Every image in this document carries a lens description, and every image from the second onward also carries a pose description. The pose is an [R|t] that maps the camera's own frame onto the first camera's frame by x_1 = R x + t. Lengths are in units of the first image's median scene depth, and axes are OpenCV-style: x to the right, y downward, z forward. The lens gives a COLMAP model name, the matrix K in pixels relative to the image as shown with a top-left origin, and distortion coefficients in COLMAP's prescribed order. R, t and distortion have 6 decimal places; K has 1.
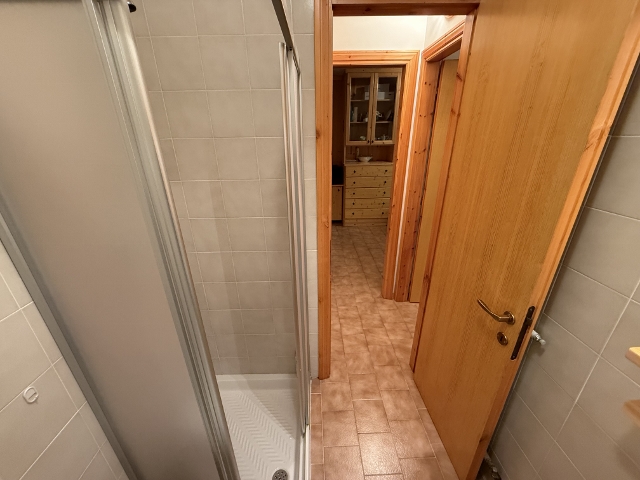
lens RADIAL K [[255.2, 0, 318.2], [0, 255.2, 239.9], [0, 0, 1]] dist [-0.001209, 0.000411]
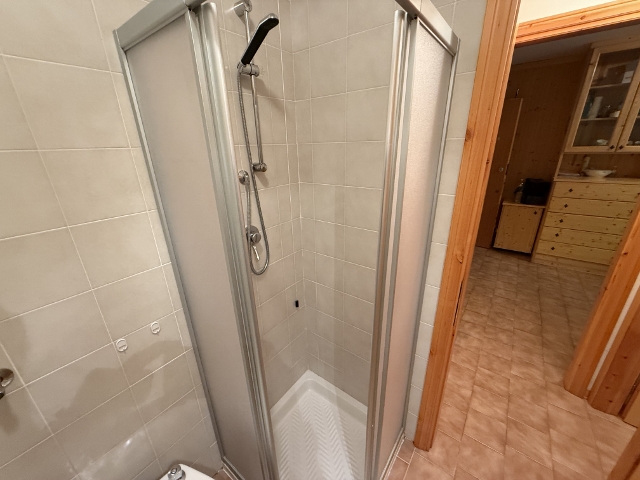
lens RADIAL K [[255.2, 0, 318.8], [0, 255.2, 239.7], [0, 0, 1]] dist [-0.001209, 0.000411]
pose [[0.782524, 0.211563, -0.585575, 0.060081], [-0.224269, 0.973145, 0.051889, -0.027661], [0.580827, 0.090722, 0.808956, 0.078948]]
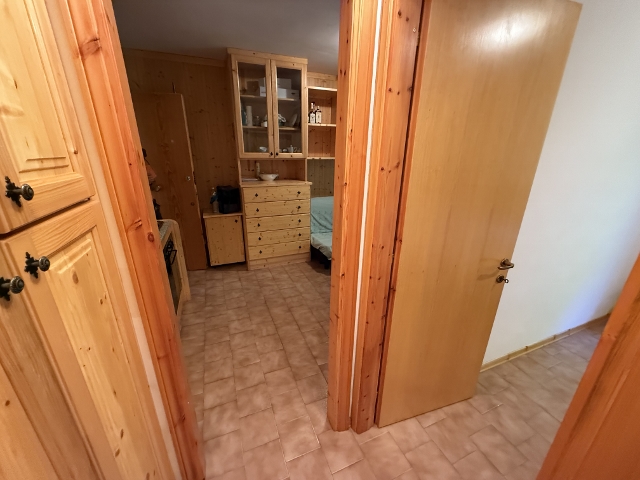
lens RADIAL K [[255.2, 0, 317.6], [0, 255.2, 240.1], [0, 0, 1]] dist [-0.001209, 0.000411]
pose [[0.933512, -0.093674, 0.346093, 0.064479], [0.112596, 0.993027, -0.034929, -0.144638], [-0.340408, 0.071575, 0.937550, 0.417720]]
